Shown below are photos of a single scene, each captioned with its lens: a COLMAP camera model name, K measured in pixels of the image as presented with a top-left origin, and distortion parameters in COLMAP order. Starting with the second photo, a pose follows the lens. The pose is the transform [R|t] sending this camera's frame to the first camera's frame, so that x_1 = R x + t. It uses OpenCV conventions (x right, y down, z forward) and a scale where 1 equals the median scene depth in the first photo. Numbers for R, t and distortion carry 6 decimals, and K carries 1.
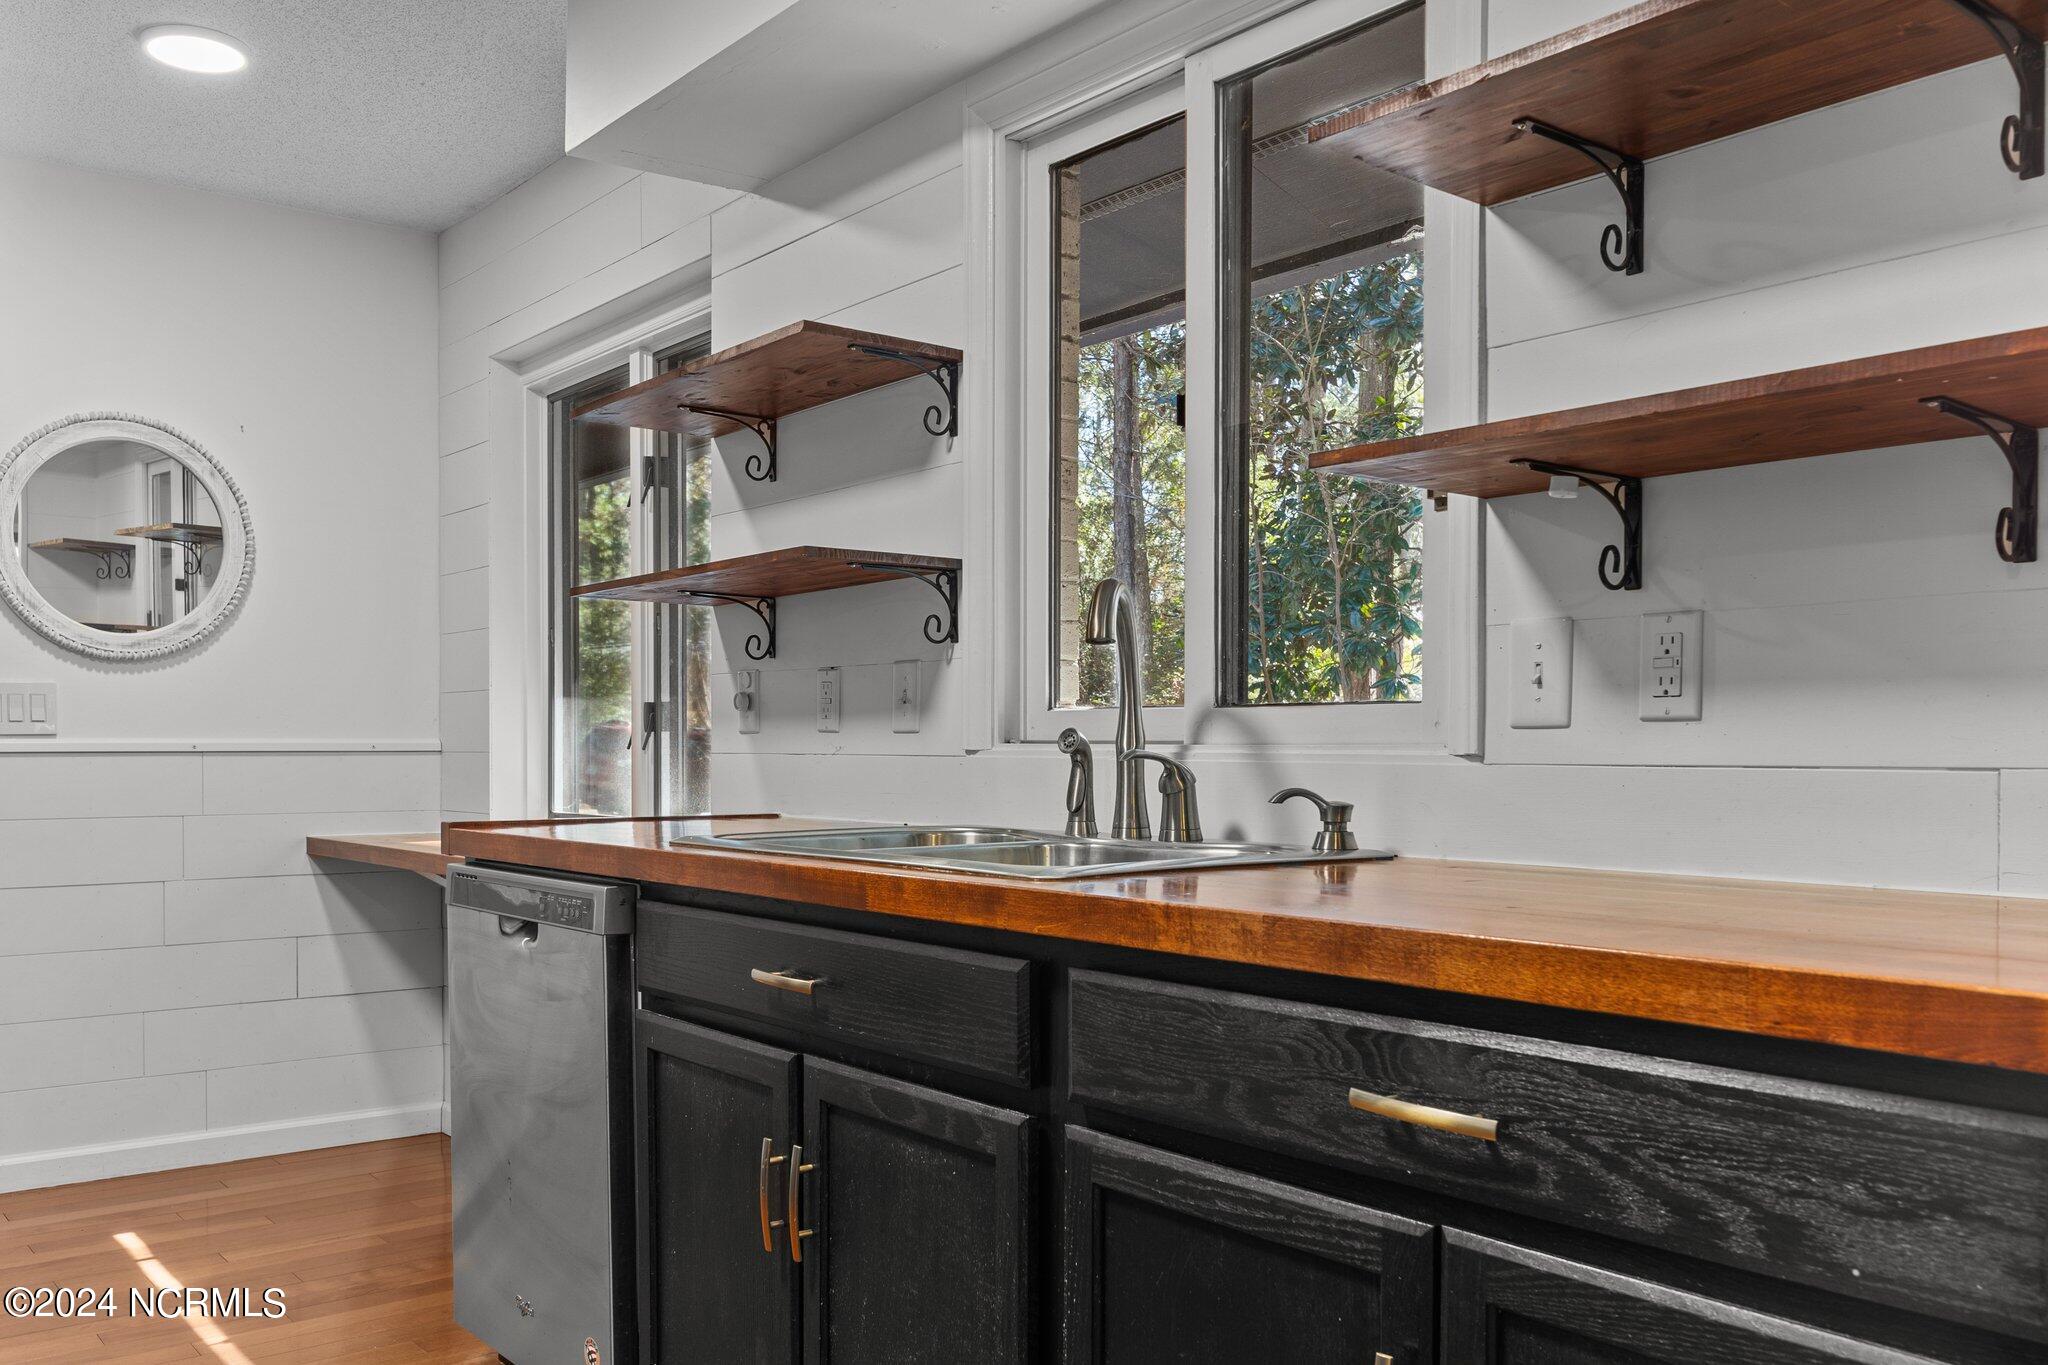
lens RADIAL K [[1711.5, 0, 1016.5], [0, 1711.5, 771.3], [0, 0, 1]] dist [-0.003596, 0.013328]
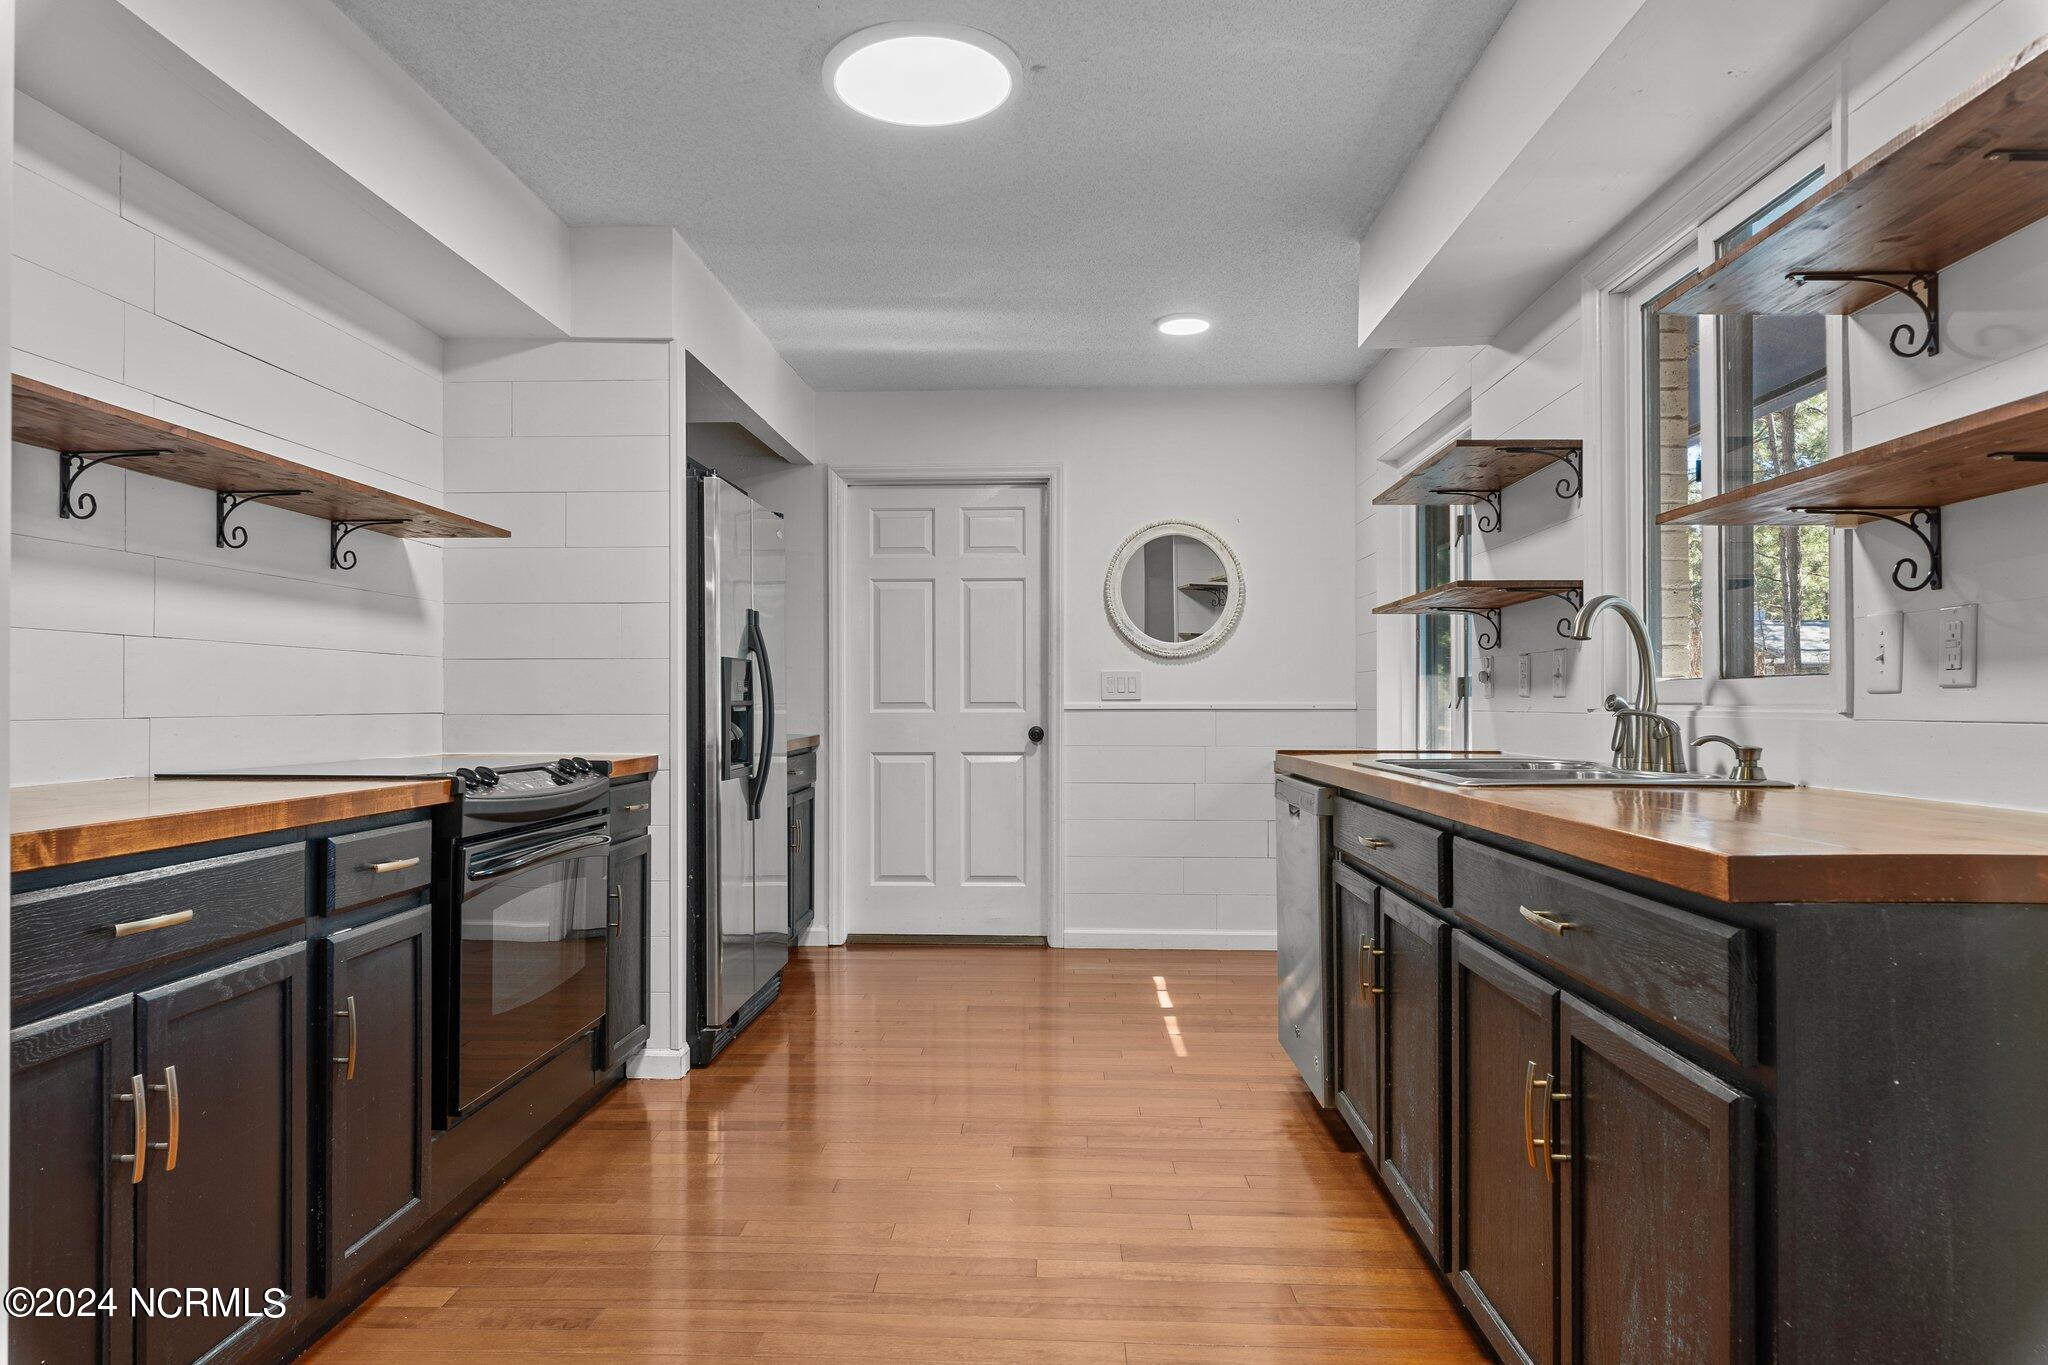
lens RADIAL K [[1265.1, 0, 1024.4], [0, 1265.1, 683.1], [0, 0, 1]] dist [-0.005690, -0.000581]
pose [[0.759524, -0.012132, -0.650366, 0.318126], [-0.008845, 0.999541, -0.028975, 0.001241], [0.650419, 0.027760, 0.759068, -0.146706]]
